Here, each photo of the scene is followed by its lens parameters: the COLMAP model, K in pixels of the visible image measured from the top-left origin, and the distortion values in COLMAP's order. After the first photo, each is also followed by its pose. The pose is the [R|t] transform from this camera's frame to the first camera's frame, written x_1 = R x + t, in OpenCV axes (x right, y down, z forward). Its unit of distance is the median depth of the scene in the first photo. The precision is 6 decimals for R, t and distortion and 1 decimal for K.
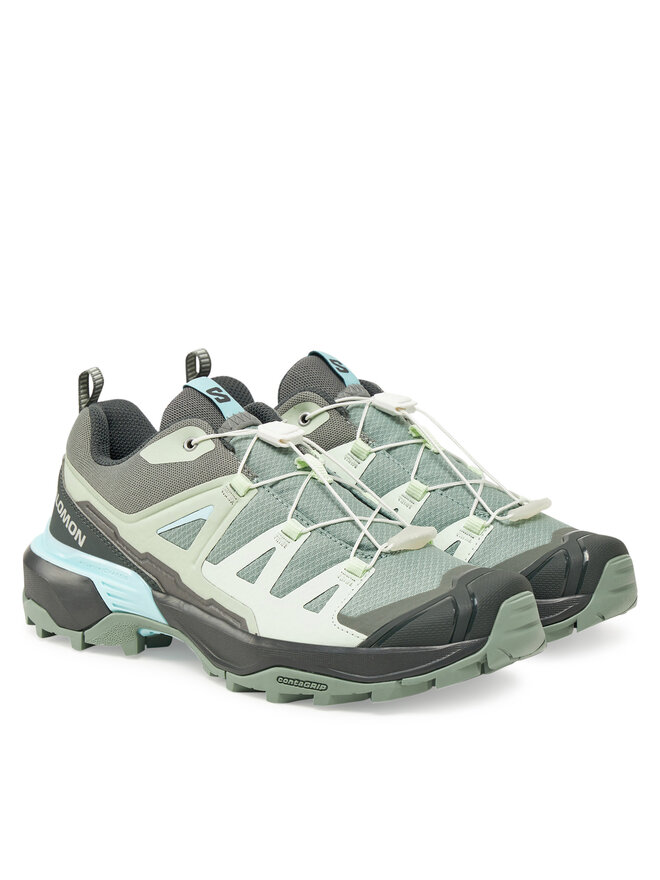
lens RADIAL K [[4141.5, 0, 330.0], [0, 4141.5, 440.0], [0, 0, 1]] dist [0.103672, -0.513739]
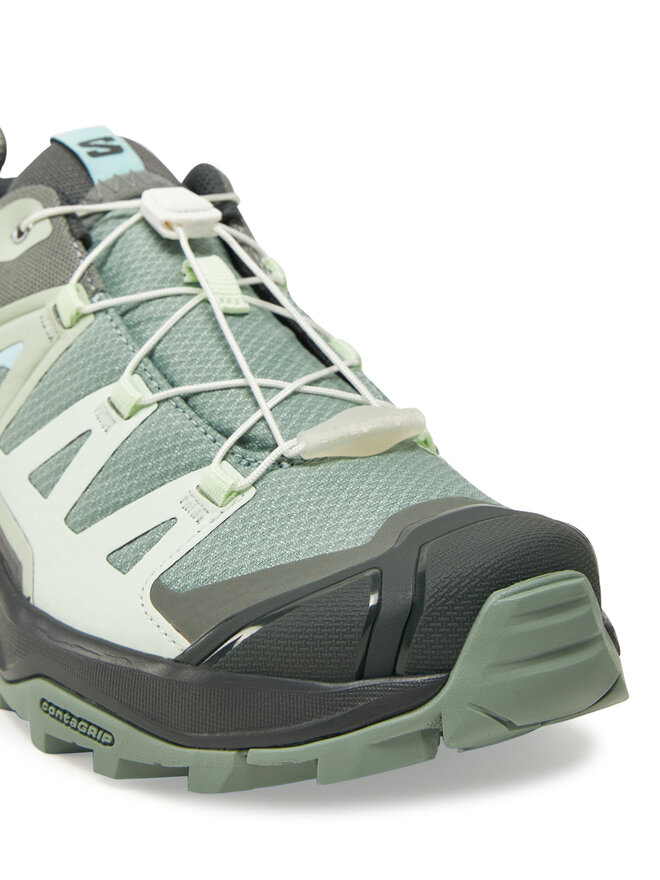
lens RADIAL K [[1695.5, 0, 330.0], [0, 1695.5, 440.0], [0, 0, 1]] dist [0.308361, -0.055517]
pose [[0.946880, 0.072622, -0.313279, 0.078285], [-0.060383, 0.996991, 0.048609, 0.015437], [0.315866, -0.027110, 0.948416, 0.813712]]
